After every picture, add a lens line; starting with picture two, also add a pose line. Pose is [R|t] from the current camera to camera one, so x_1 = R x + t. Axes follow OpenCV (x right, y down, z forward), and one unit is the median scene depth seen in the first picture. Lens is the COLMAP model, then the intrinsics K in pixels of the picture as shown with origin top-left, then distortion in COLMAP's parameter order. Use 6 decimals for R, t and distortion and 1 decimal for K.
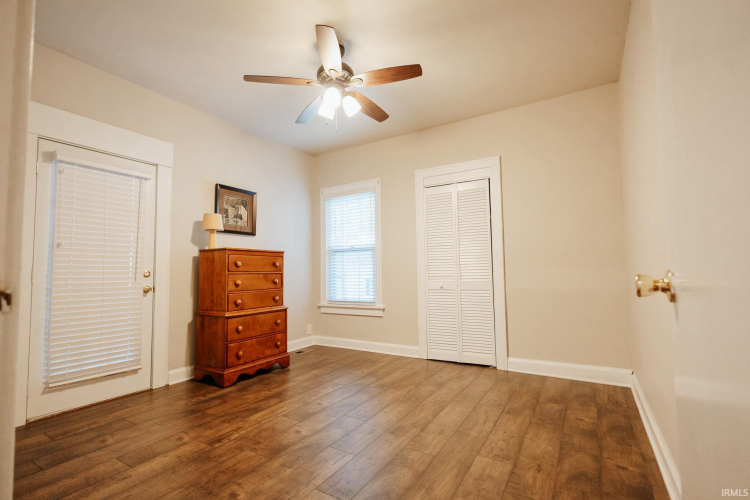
lens RADIAL K [[345.0, 0, 372.5], [0, 345.0, 252.2], [0, 0, 1]] dist [0.014477, 0.000162]
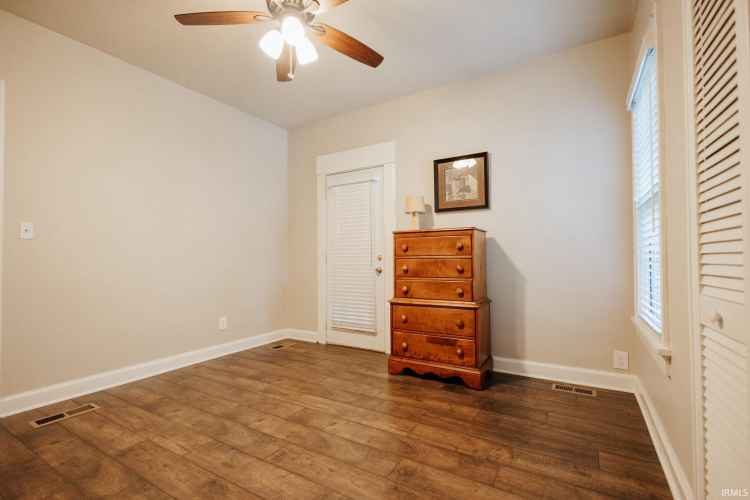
lens RADIAL K [[345.0, 0, 372.1], [0, 345.0, 251.4], [0, 0, 1]] dist [0.014477, 0.000162]
pose [[0.002000, -0.007583, -0.999969, 0.564022], [0.070804, 0.997463, -0.007422, 0.047228], [0.997488, -0.070787, 0.002532, 0.971683]]
